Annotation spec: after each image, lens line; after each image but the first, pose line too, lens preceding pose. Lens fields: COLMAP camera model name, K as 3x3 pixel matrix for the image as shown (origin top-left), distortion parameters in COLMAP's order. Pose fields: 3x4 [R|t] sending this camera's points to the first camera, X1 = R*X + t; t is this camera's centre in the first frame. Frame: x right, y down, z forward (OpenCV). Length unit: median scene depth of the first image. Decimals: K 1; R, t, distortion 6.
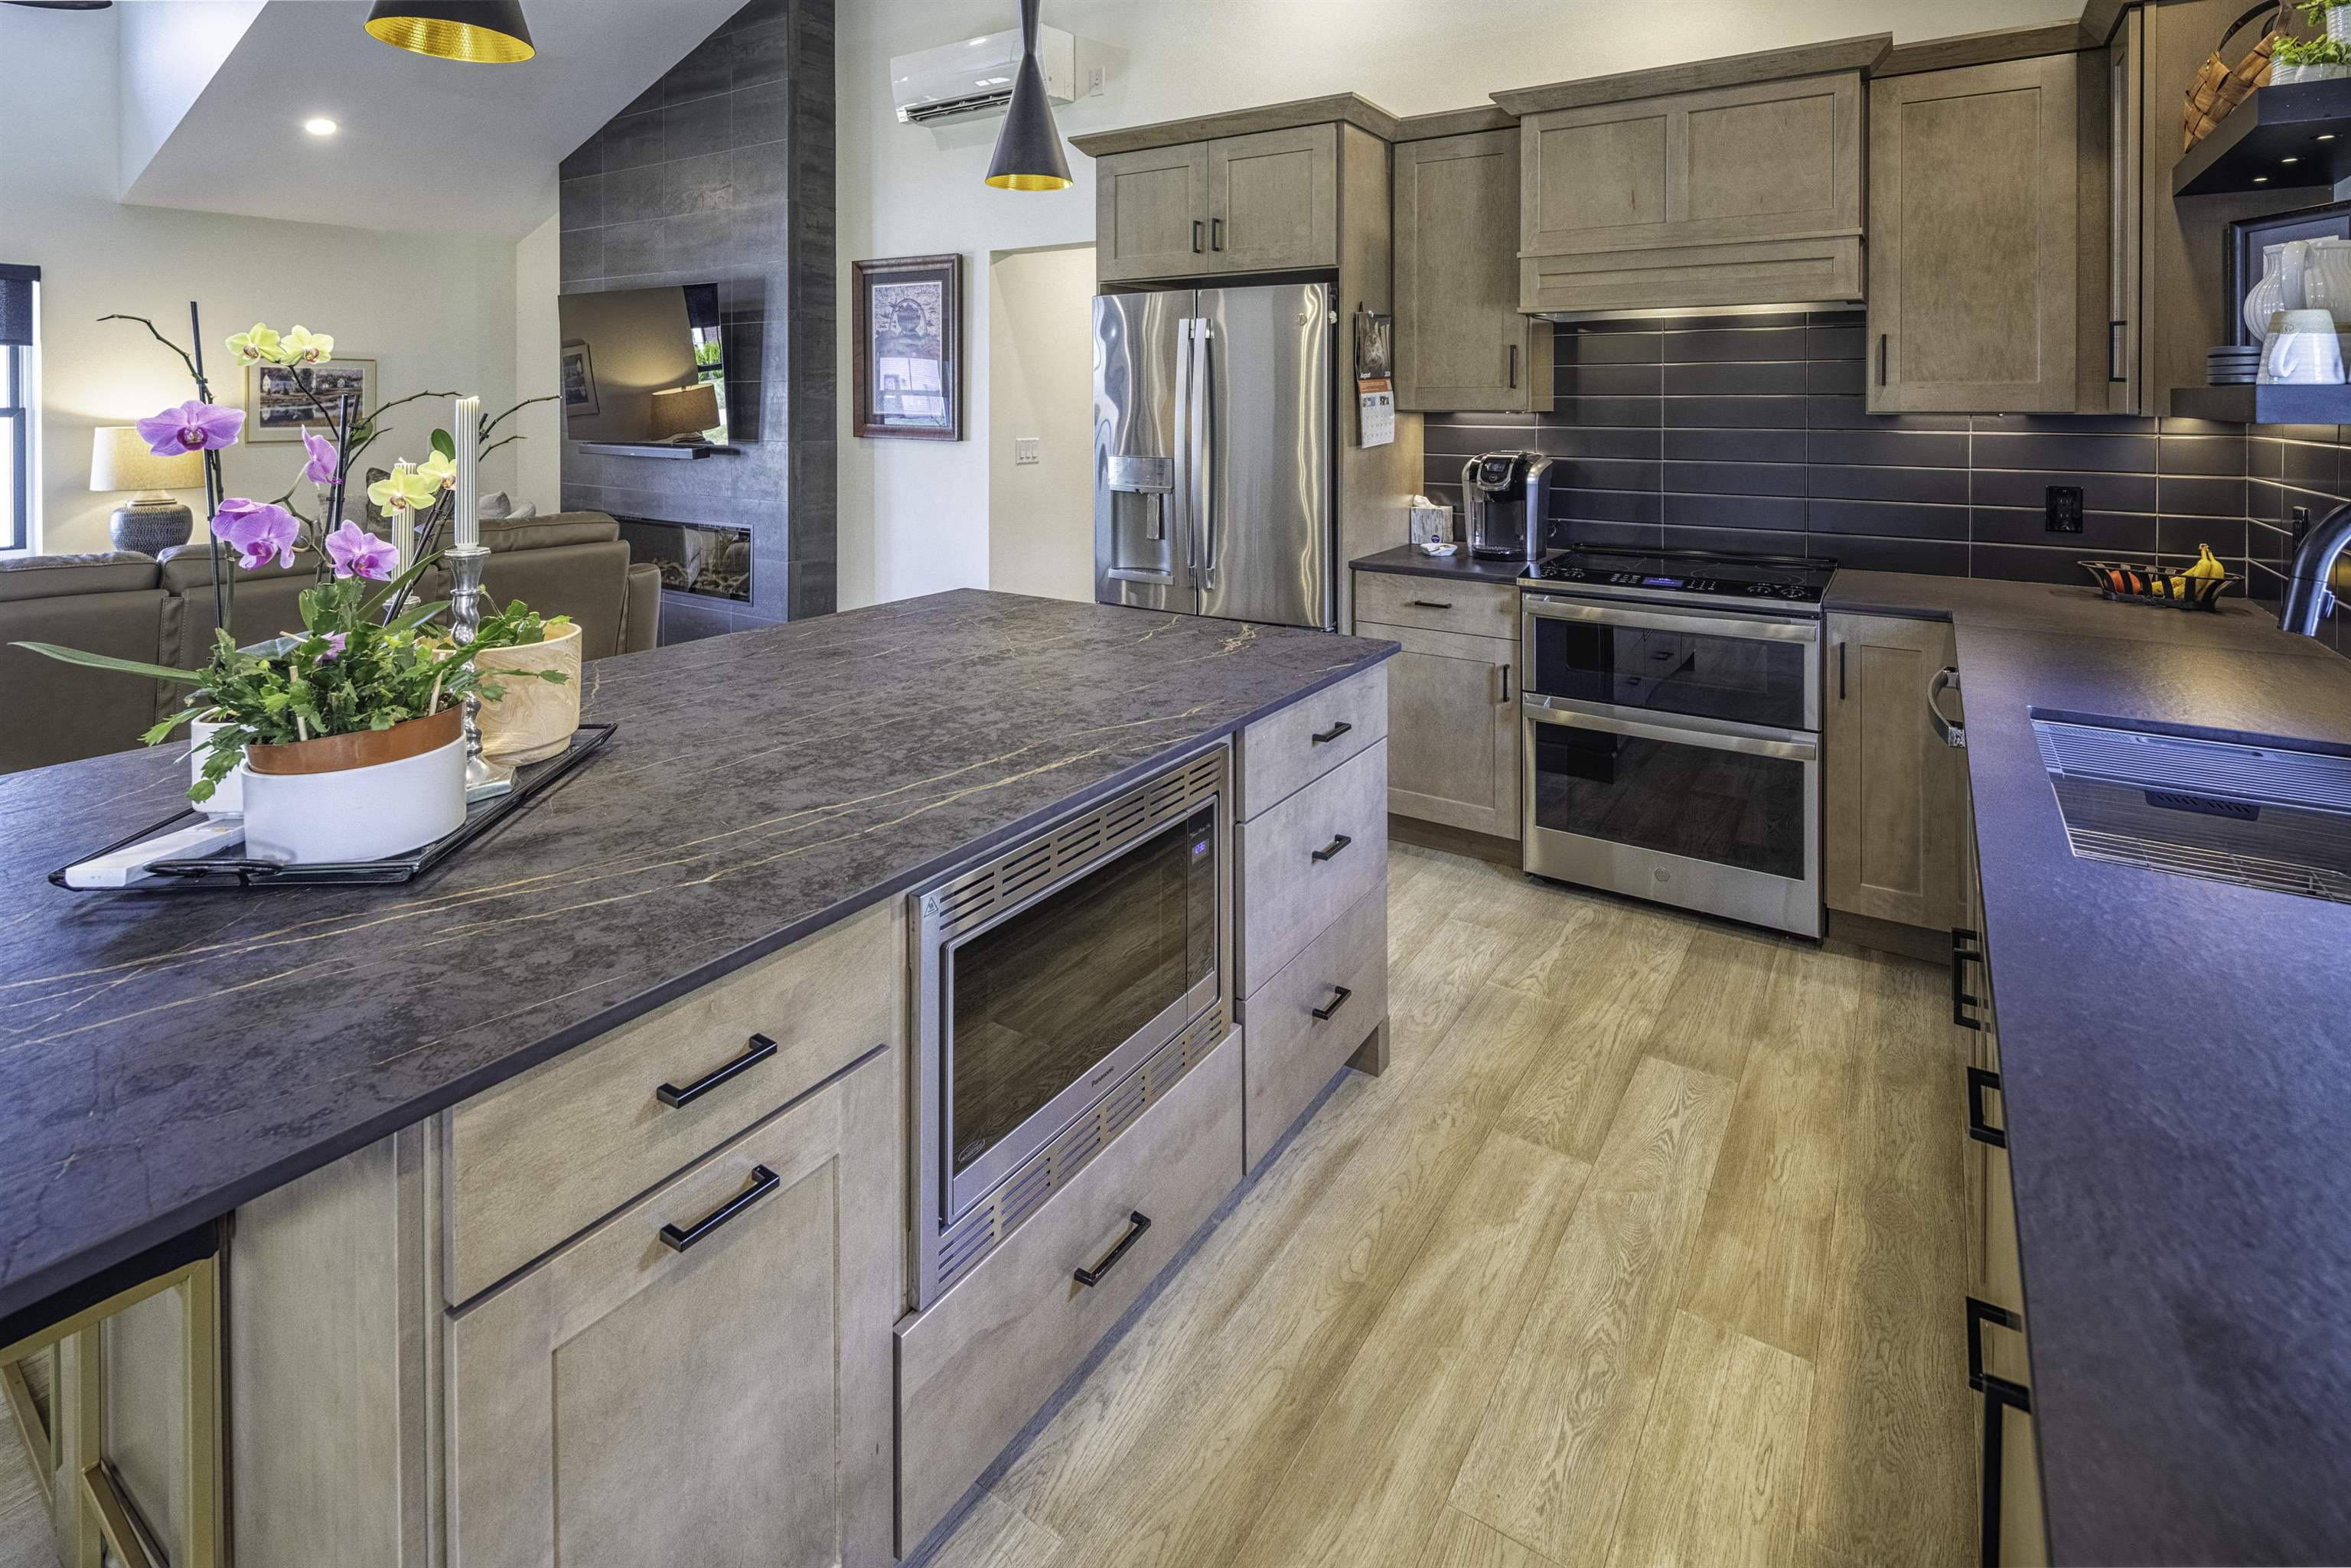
lens RADIAL K [[1141.1, 0, 1152.3], [0, 1141.1, 408.1], [0, 0, 1]] dist [-0.002305, -0.000519]
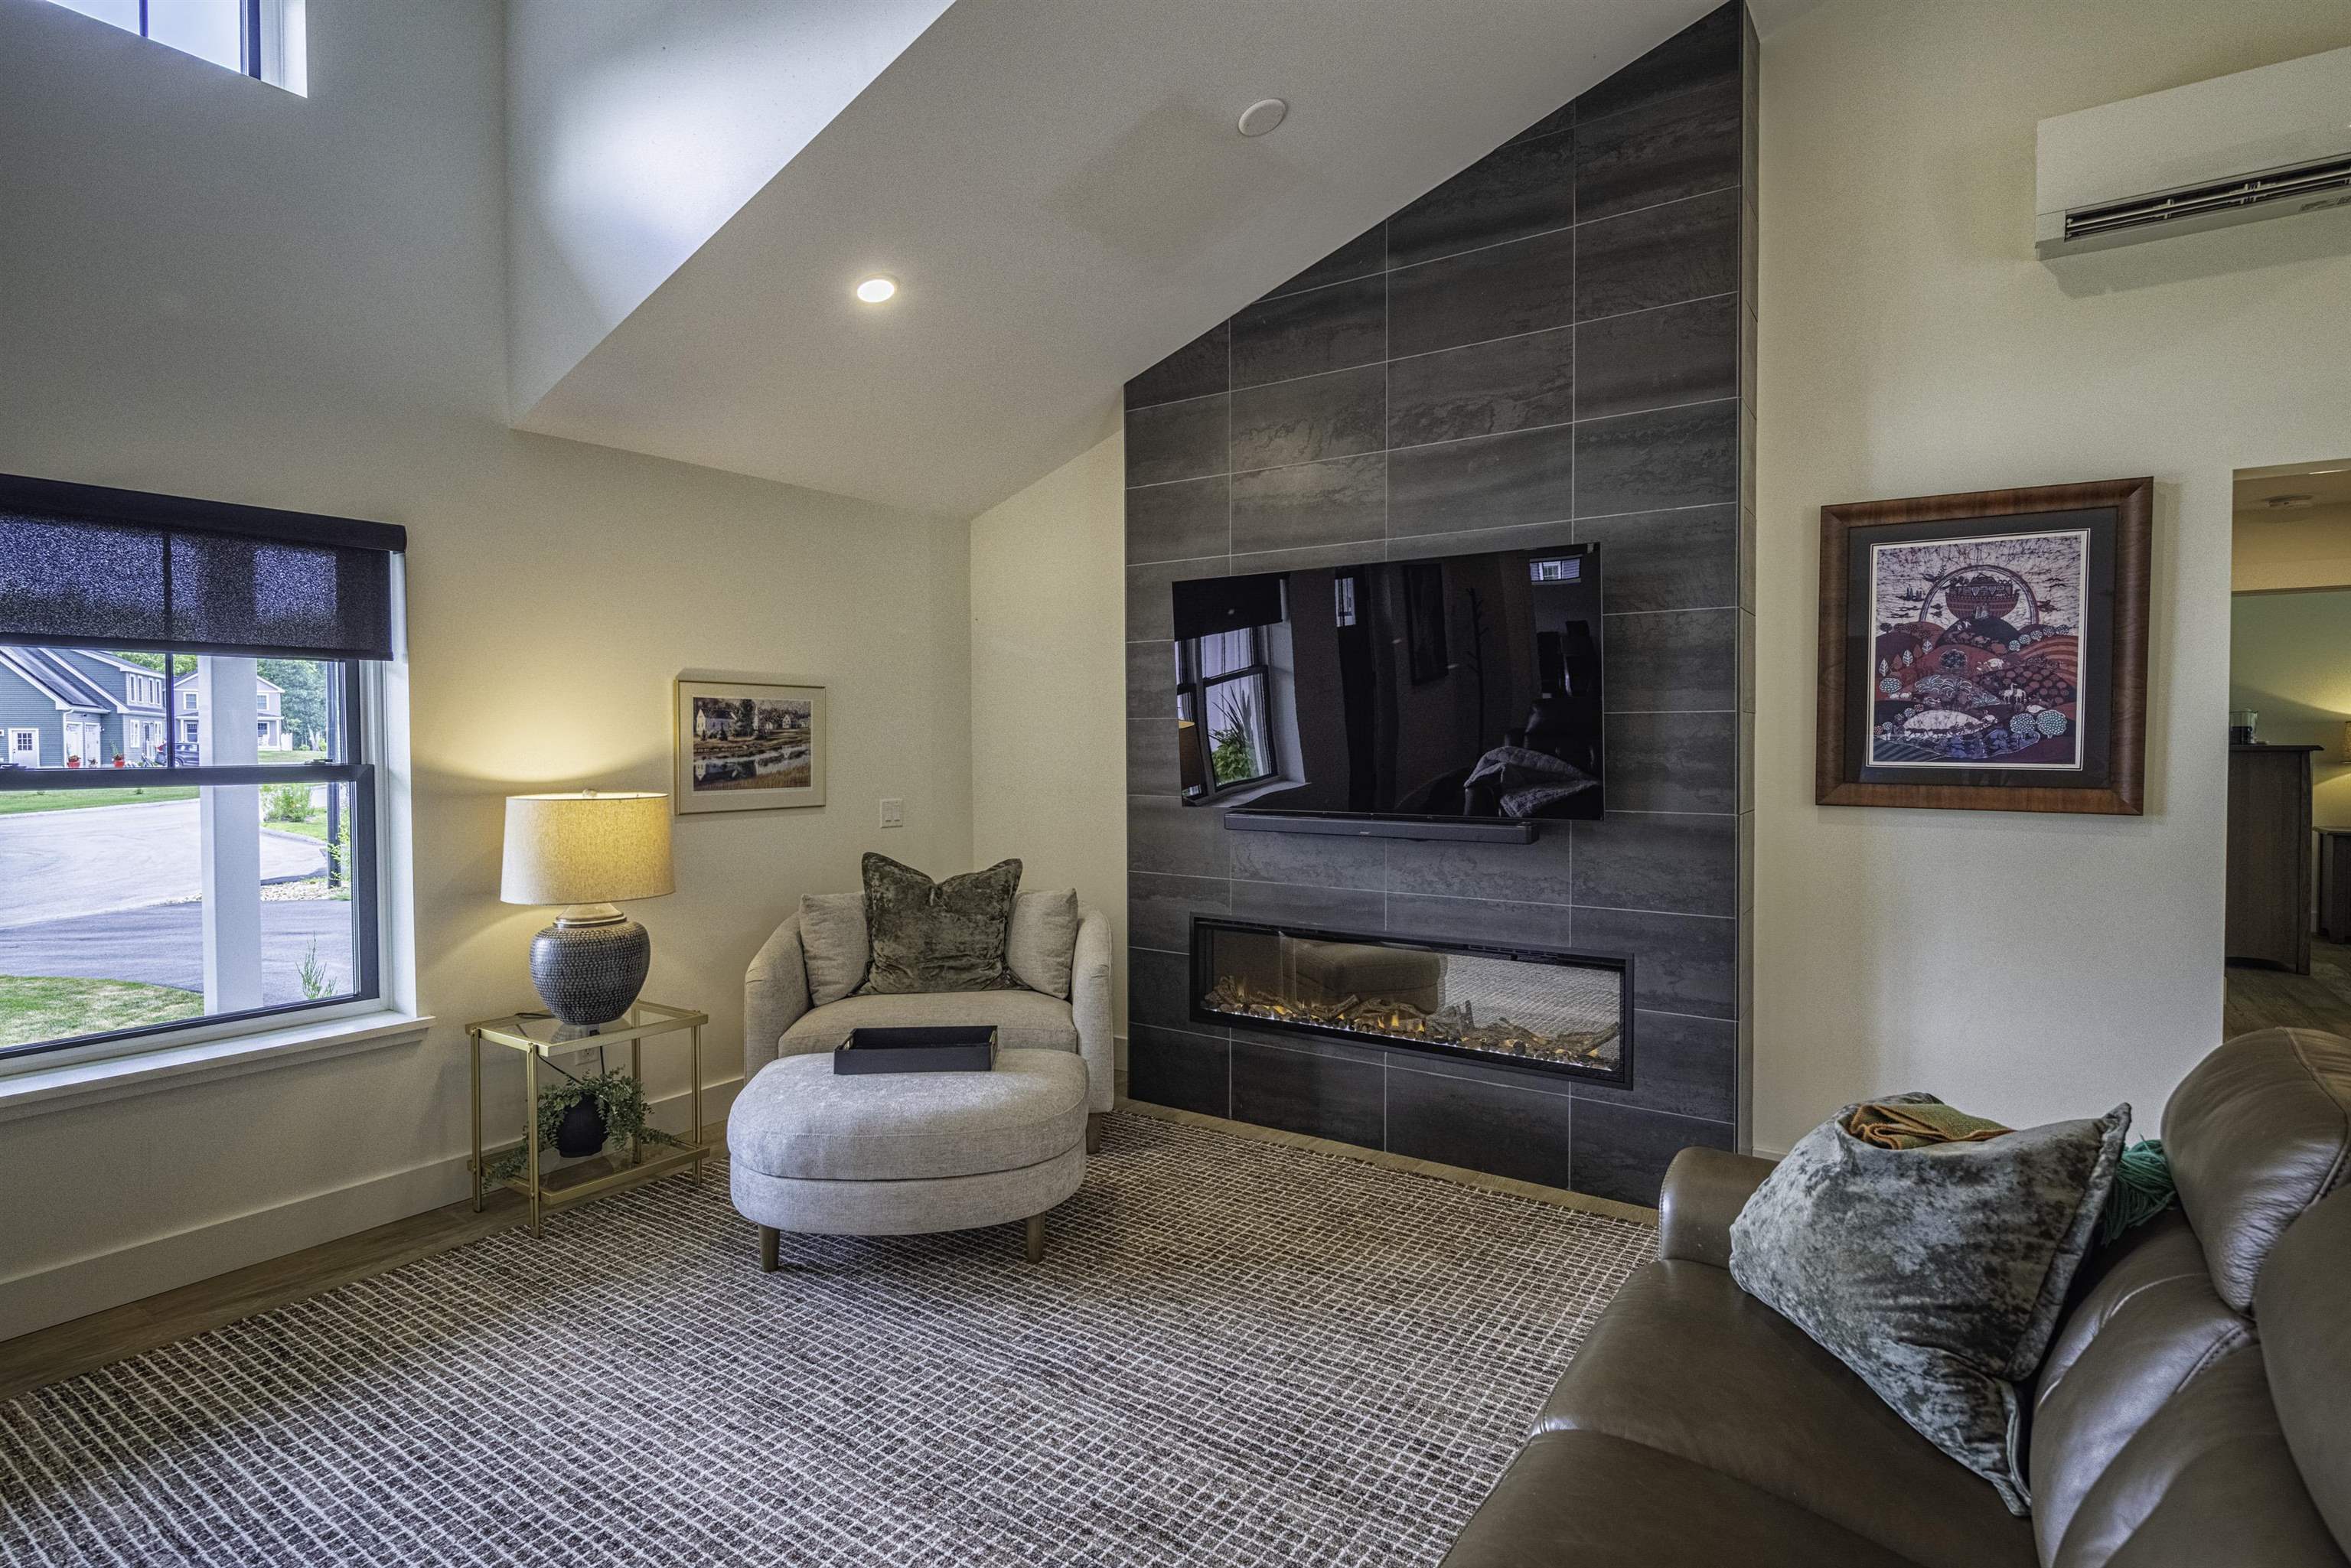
lens RADIAL K [[1139.0, 0, 1186.3], [0, 1139.0, 758.0], [0, 0, 1]] dist [0.001057, -0.000845]
pose [[0.999968, -0.006839, 0.004155, -0.566024], [0.006797, 0.999926, 0.010107, -0.007001], [-0.004224, -0.010079, 0.999940, 0.398014]]
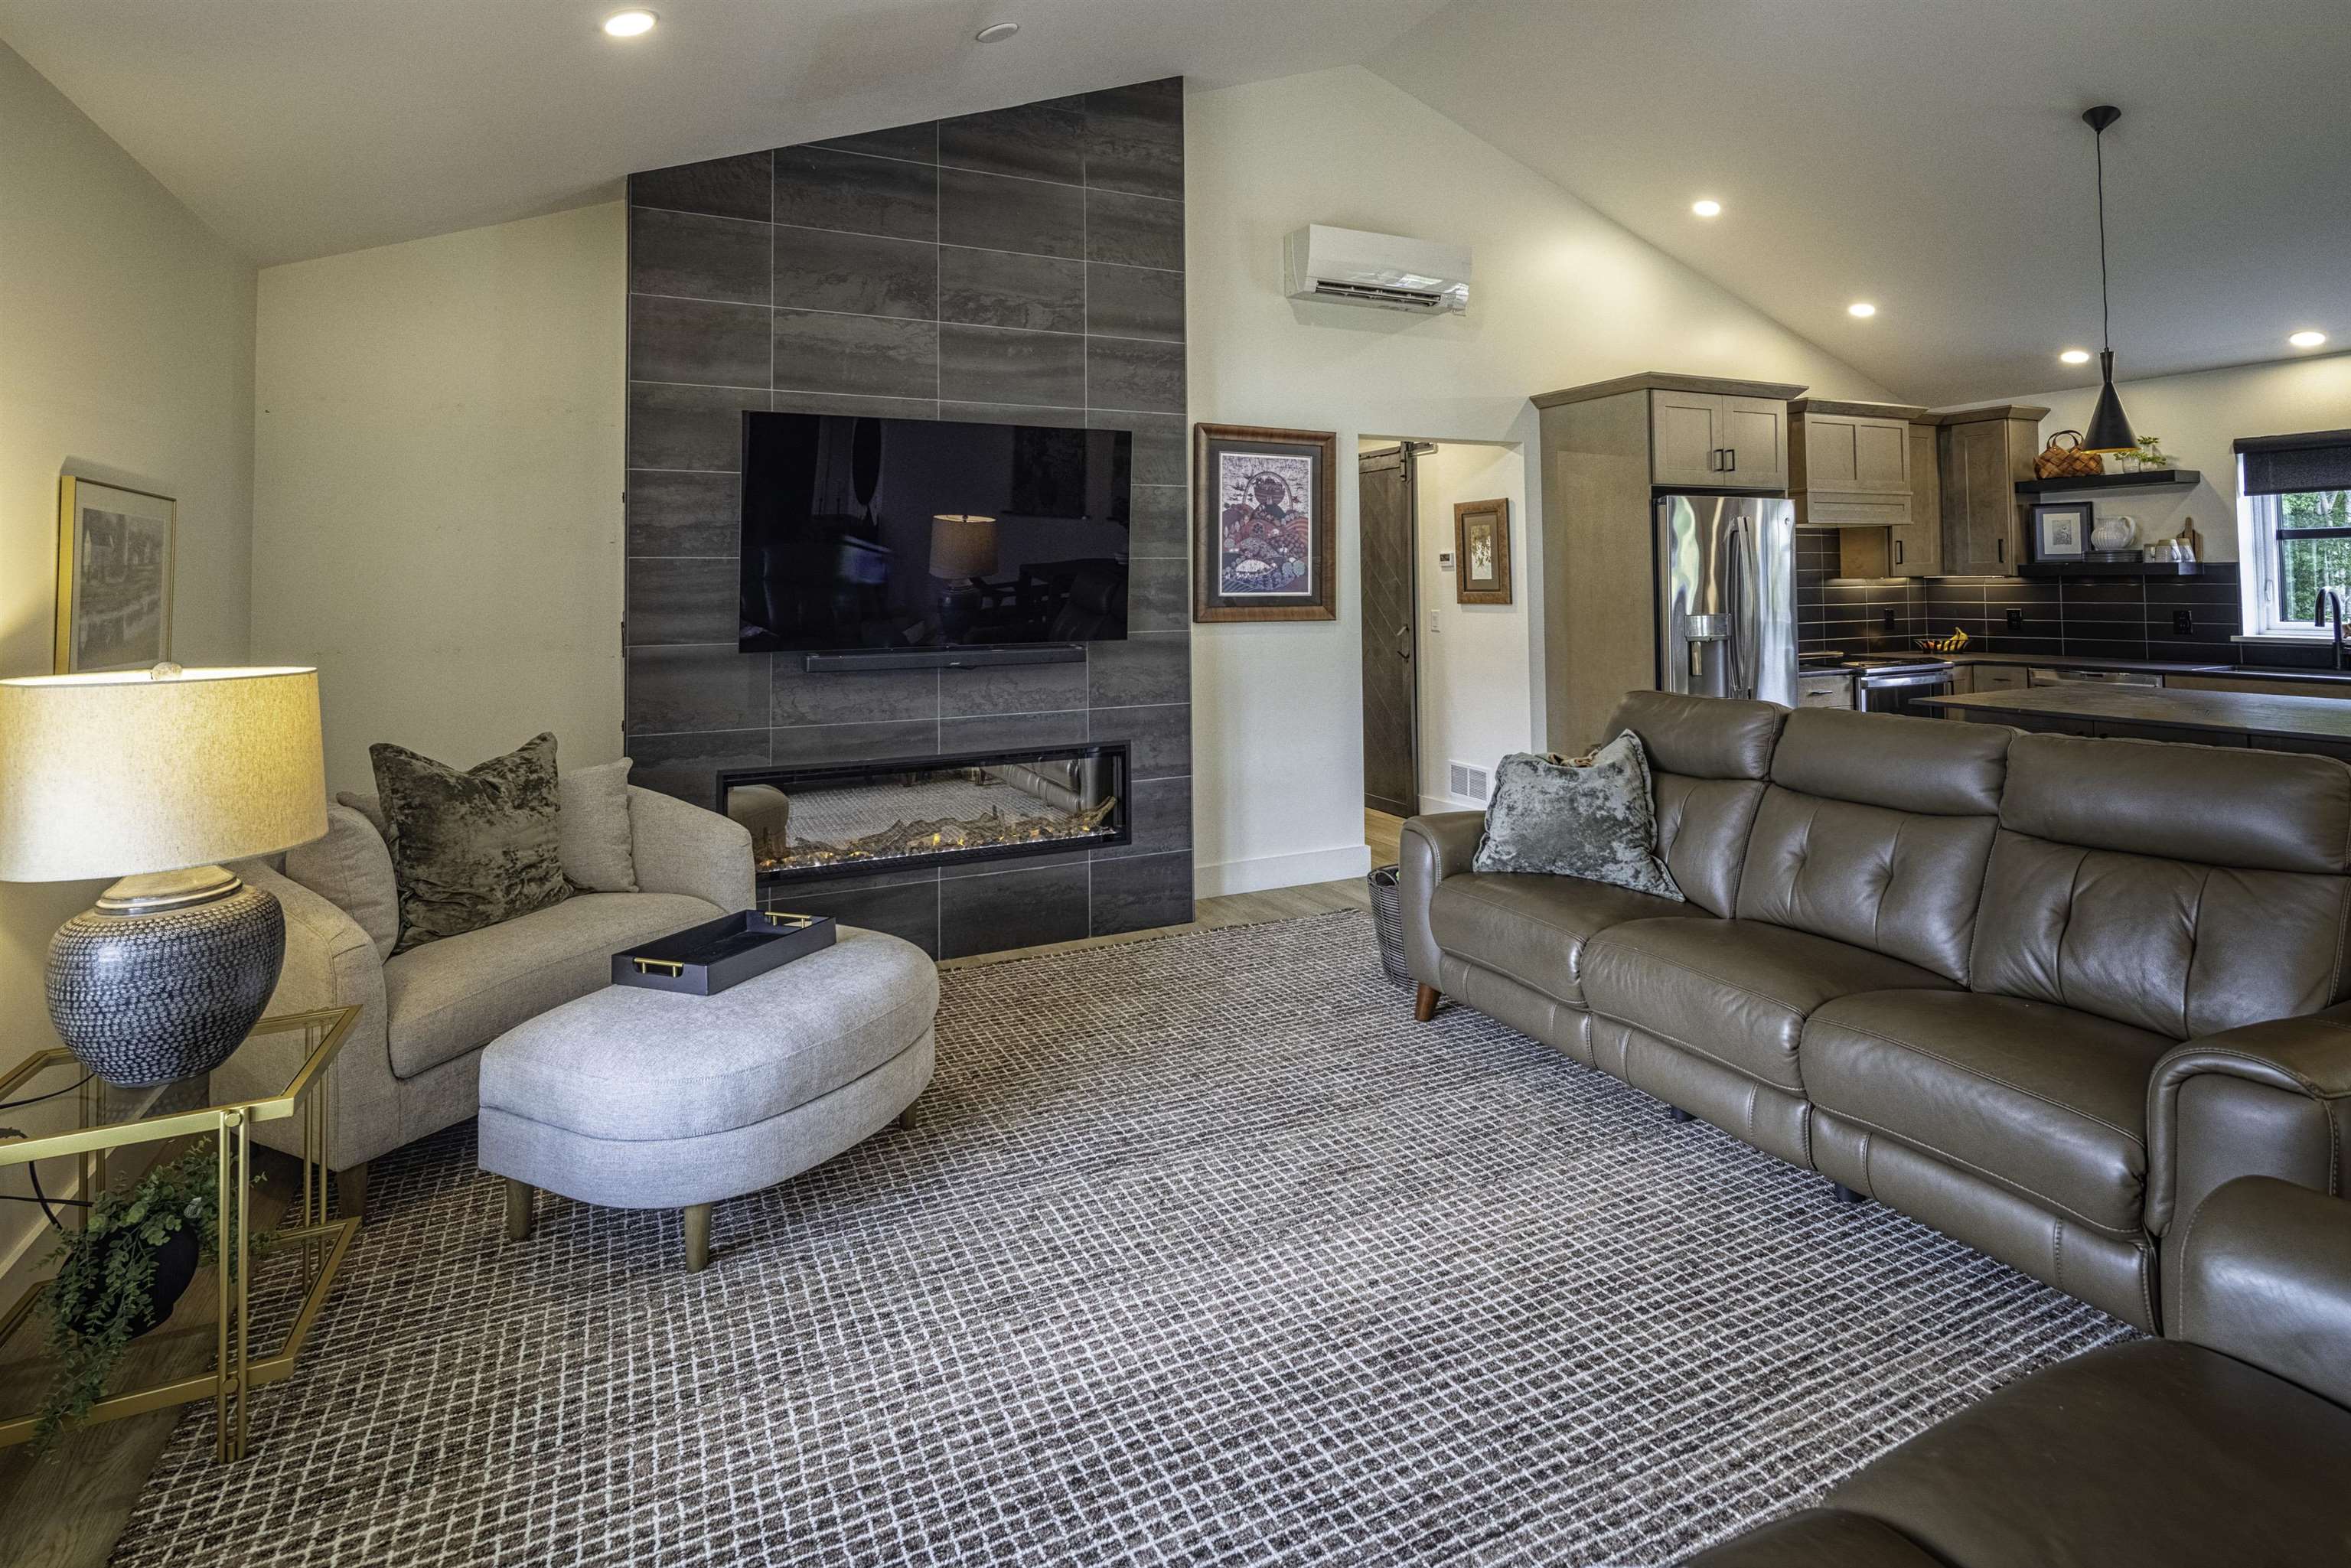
lens RADIAL K [[1176.7, 0, 1129.4], [0, 1176.7, 534.8], [0, 0, 1]] dist [-0.002280, -0.000329]
pose [[0.513729, 0.026238, 0.857551, -1.038489], [0.018857, 0.998945, -0.041861, -0.005093], [-0.857746, 0.037676, 0.512692, 0.567747]]
